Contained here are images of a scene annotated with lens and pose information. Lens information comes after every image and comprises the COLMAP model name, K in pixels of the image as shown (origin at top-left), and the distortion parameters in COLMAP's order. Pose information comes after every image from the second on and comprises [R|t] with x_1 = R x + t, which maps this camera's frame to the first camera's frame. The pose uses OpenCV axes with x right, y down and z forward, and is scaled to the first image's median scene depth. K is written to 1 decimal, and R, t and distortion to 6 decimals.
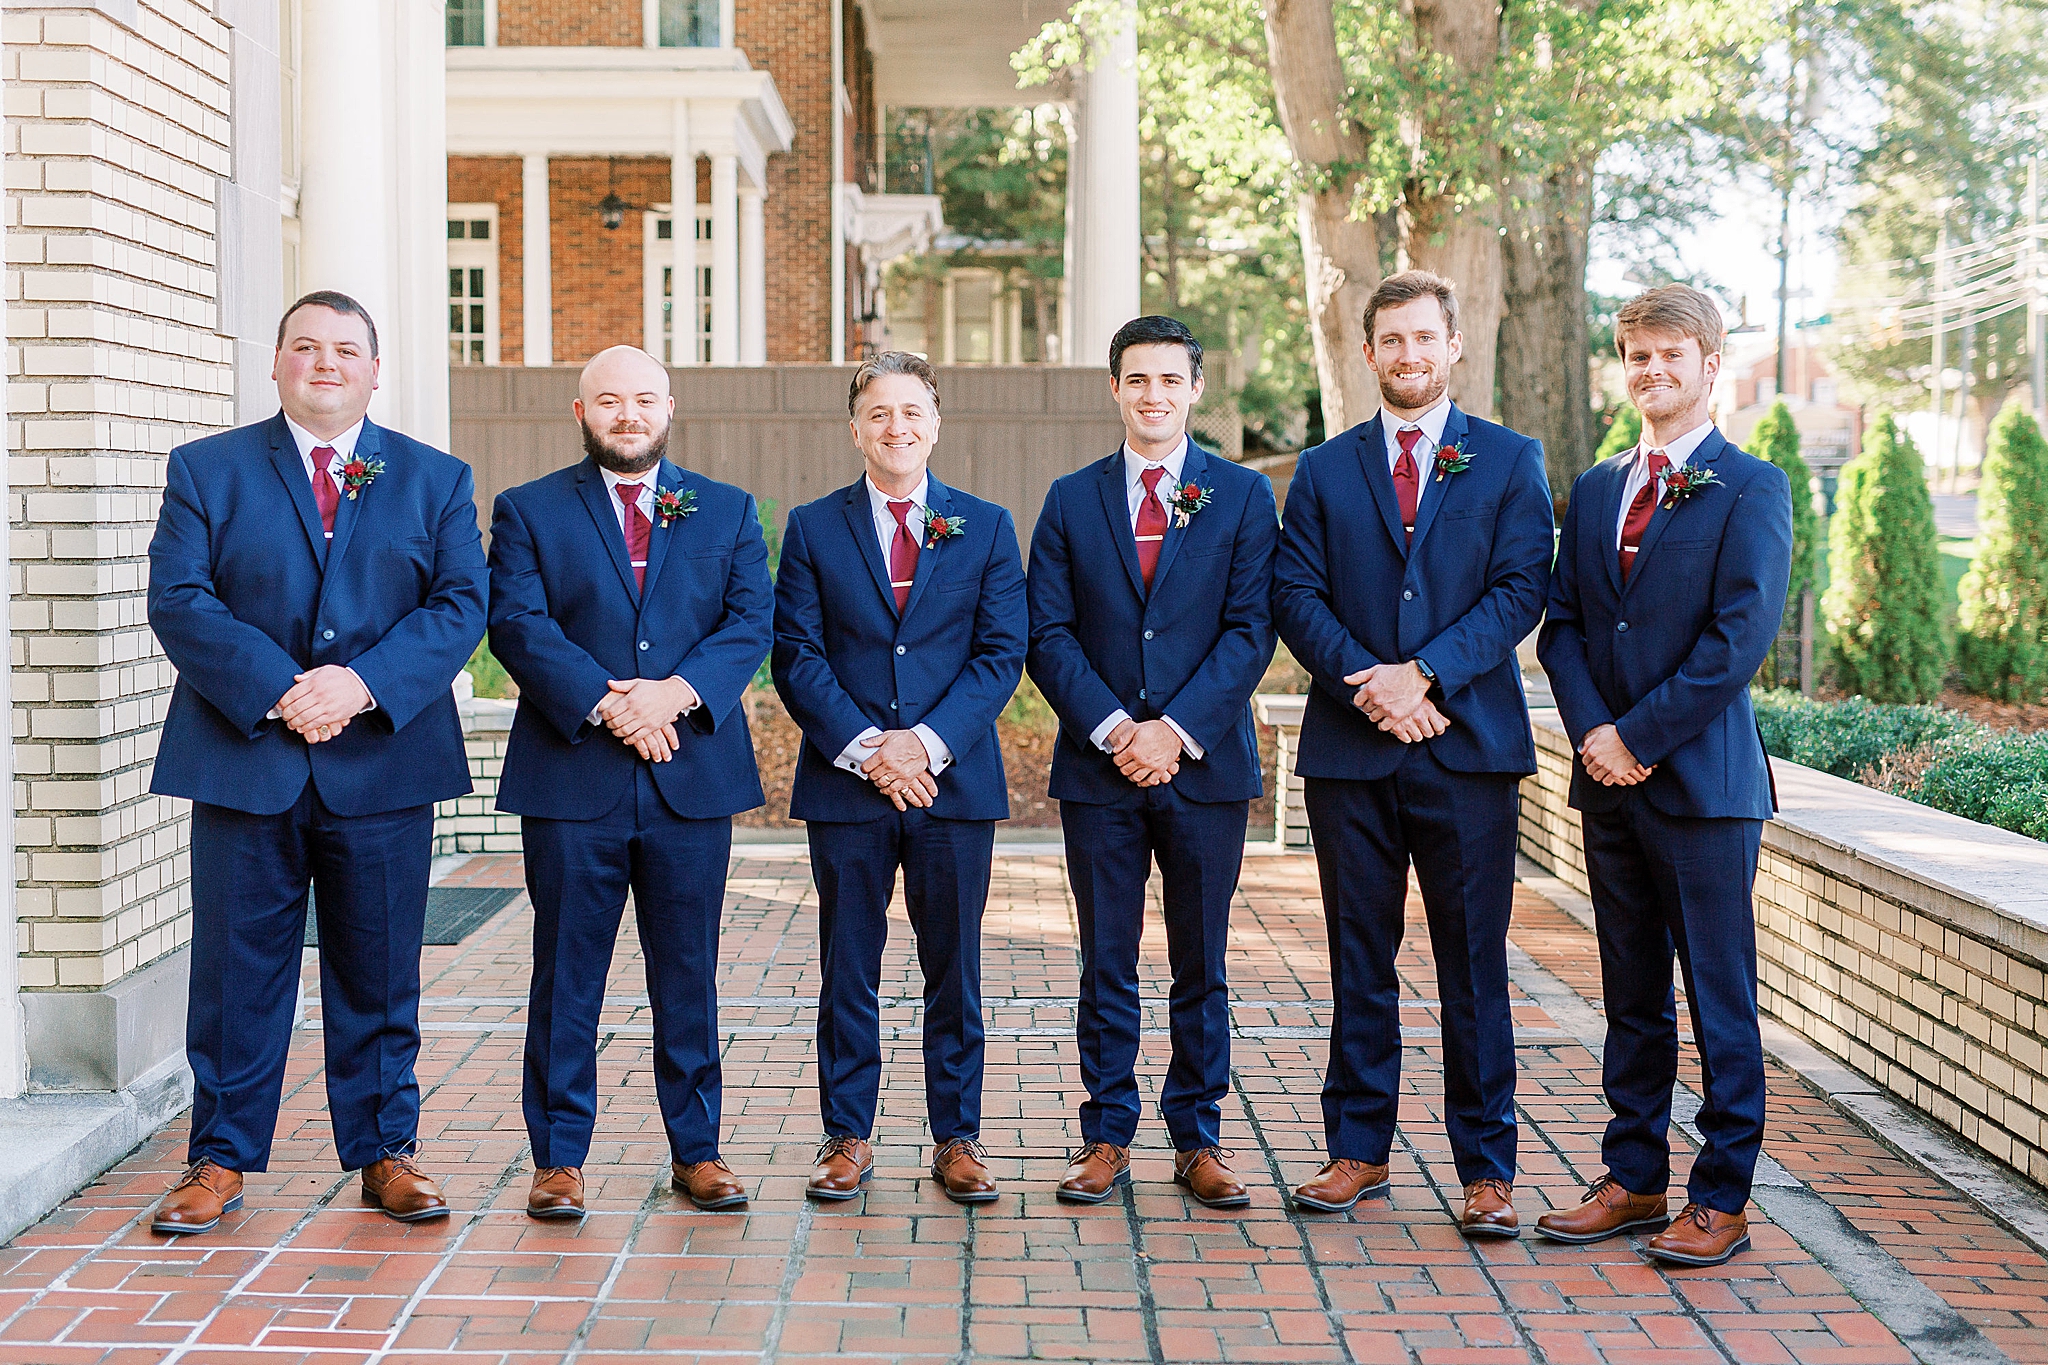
lens RADIAL K [[3093.4, 0, 1024.0], [0, 3093.4, 682.5], [0, 0, 1]] dist [0.005022, -0.073354]
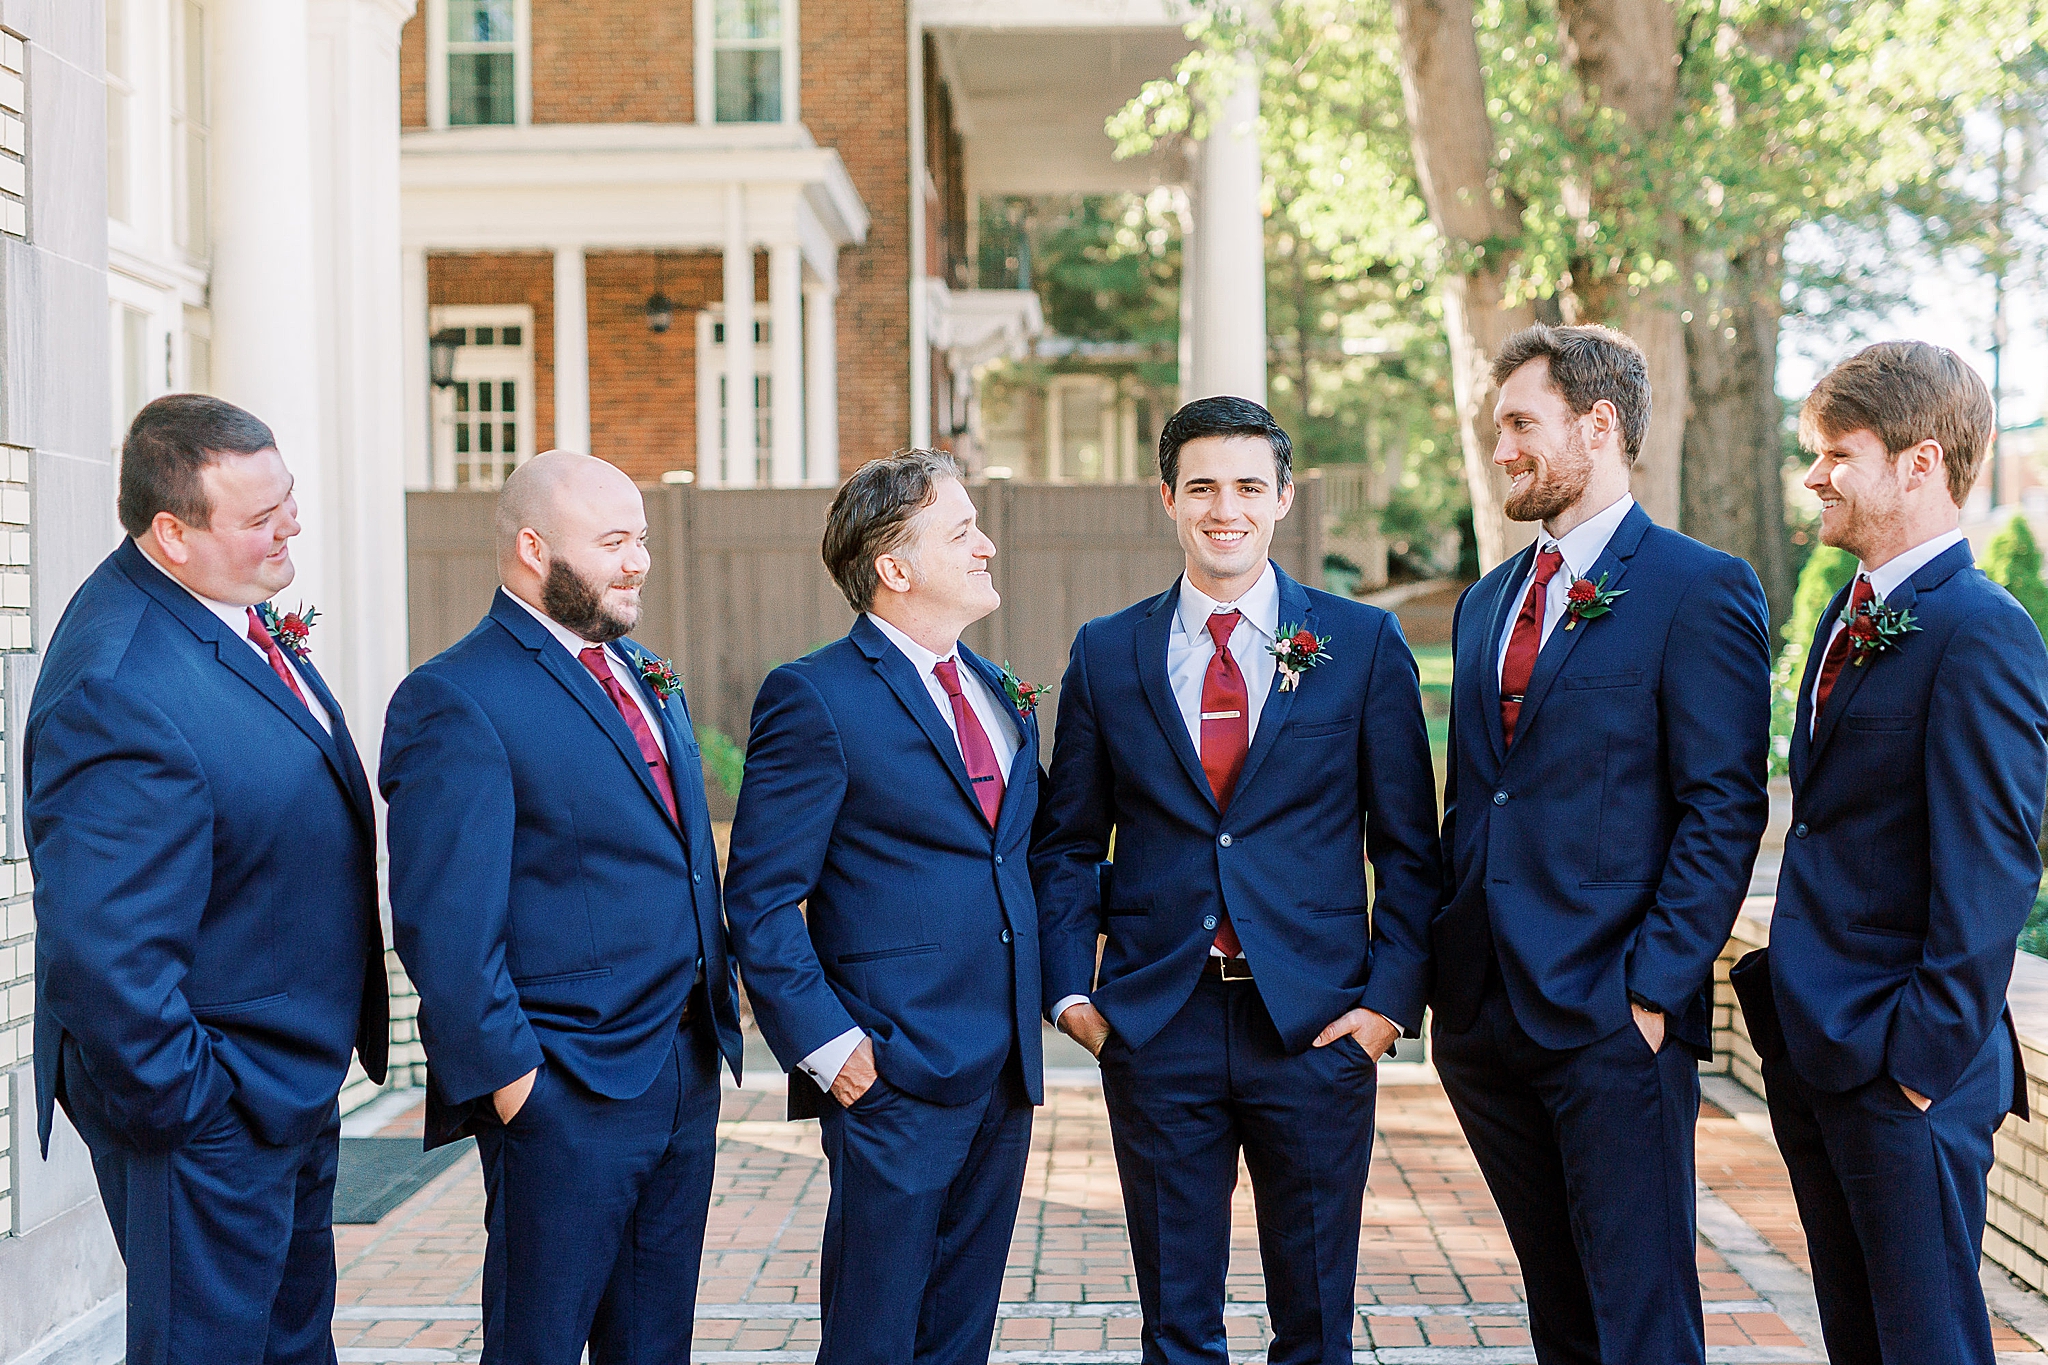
lens RADIAL K [[2917.8, 0, 1127.6], [0, 2917.8, 688.0], [0, 0, 1]] dist [-0.006265, 0.068608]
pose [[0.999680, -0.010202, -0.023143, 0.017142], [0.009369, 0.999314, -0.035832, -0.015341], [0.023493, 0.035603, 0.999090, 0.181544]]
